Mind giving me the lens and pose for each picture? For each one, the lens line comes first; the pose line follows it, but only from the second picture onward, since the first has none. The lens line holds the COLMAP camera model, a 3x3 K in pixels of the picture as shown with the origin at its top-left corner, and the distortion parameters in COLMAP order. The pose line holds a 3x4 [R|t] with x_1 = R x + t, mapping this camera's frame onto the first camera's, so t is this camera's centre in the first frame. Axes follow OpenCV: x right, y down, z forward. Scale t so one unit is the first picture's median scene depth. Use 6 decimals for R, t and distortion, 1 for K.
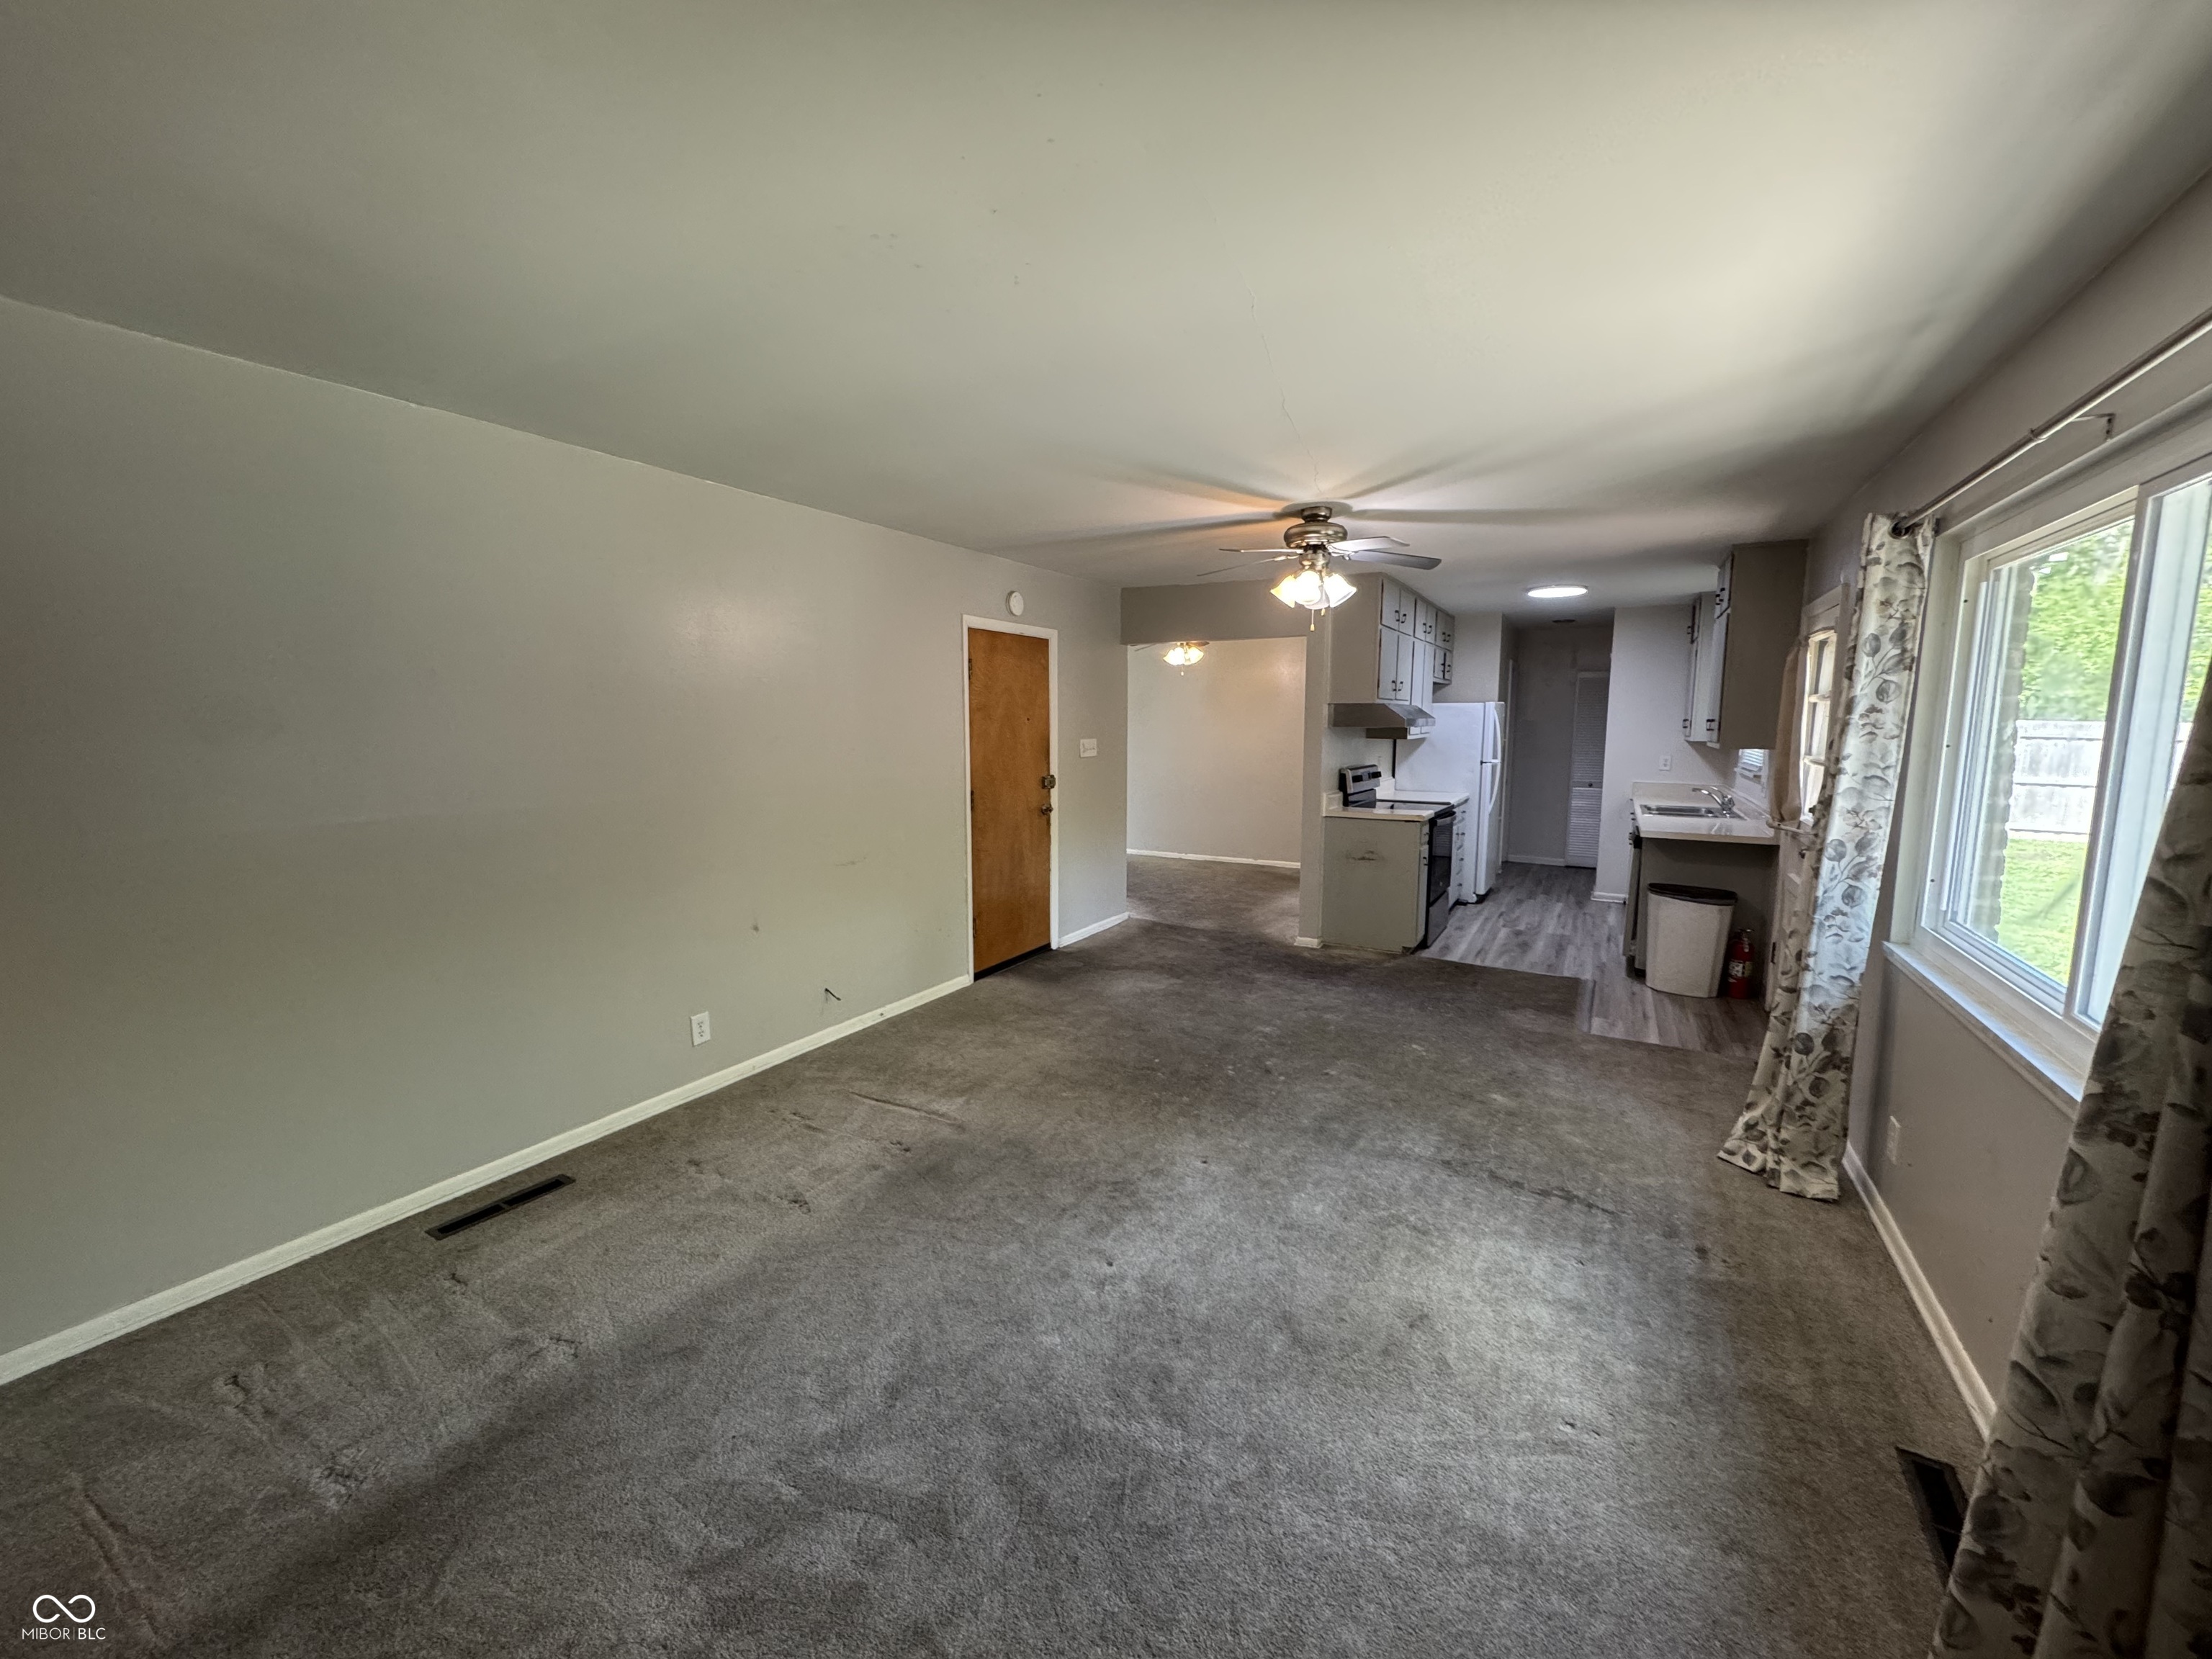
lens RADIAL K [[884.4, 0, 1106.0], [0, 884.4, 829.5], [0, 0, 1]] dist [0.000208, 0.000120]
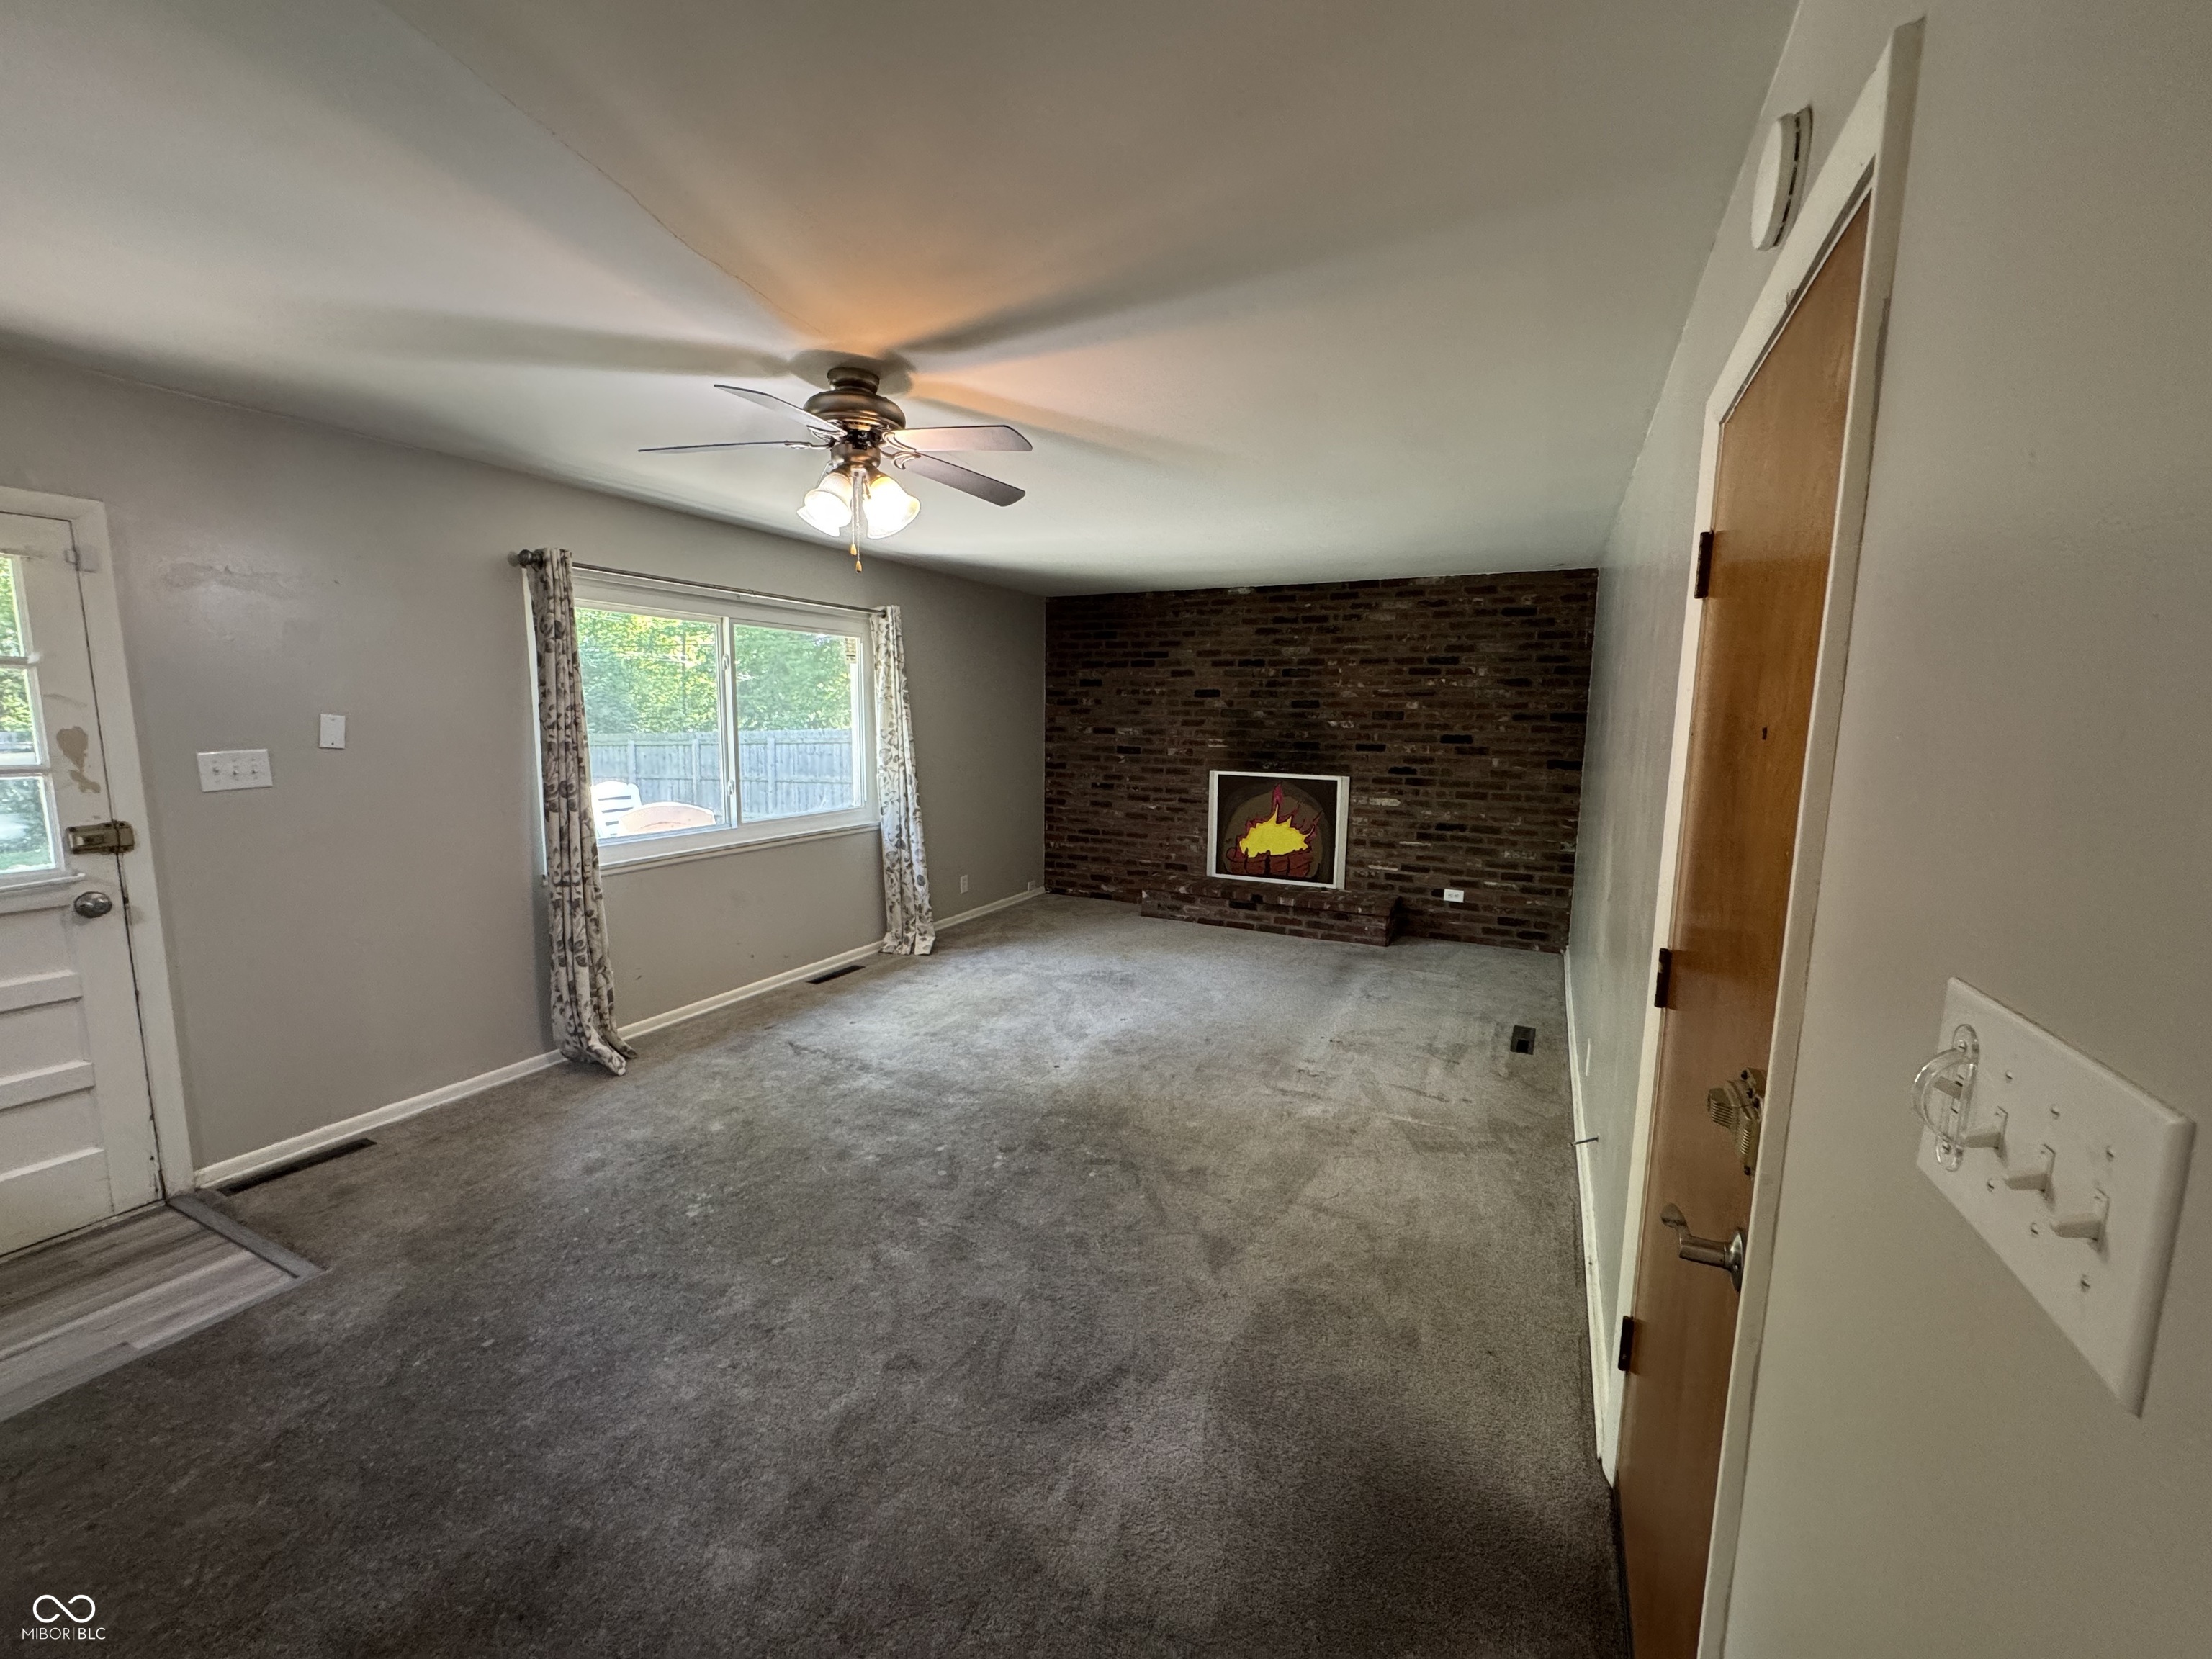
lens RADIAL K [[884.4, 0, 1106.0], [0, 884.4, 829.5], [0, 0, 1]] dist [0.000208, 0.000120]
pose [[-0.998021, -0.006526, -0.062536, 0.092611], [-0.022222, 0.967019, 0.253733, -0.205528], [0.058818, 0.254620, -0.965251, 1.625824]]
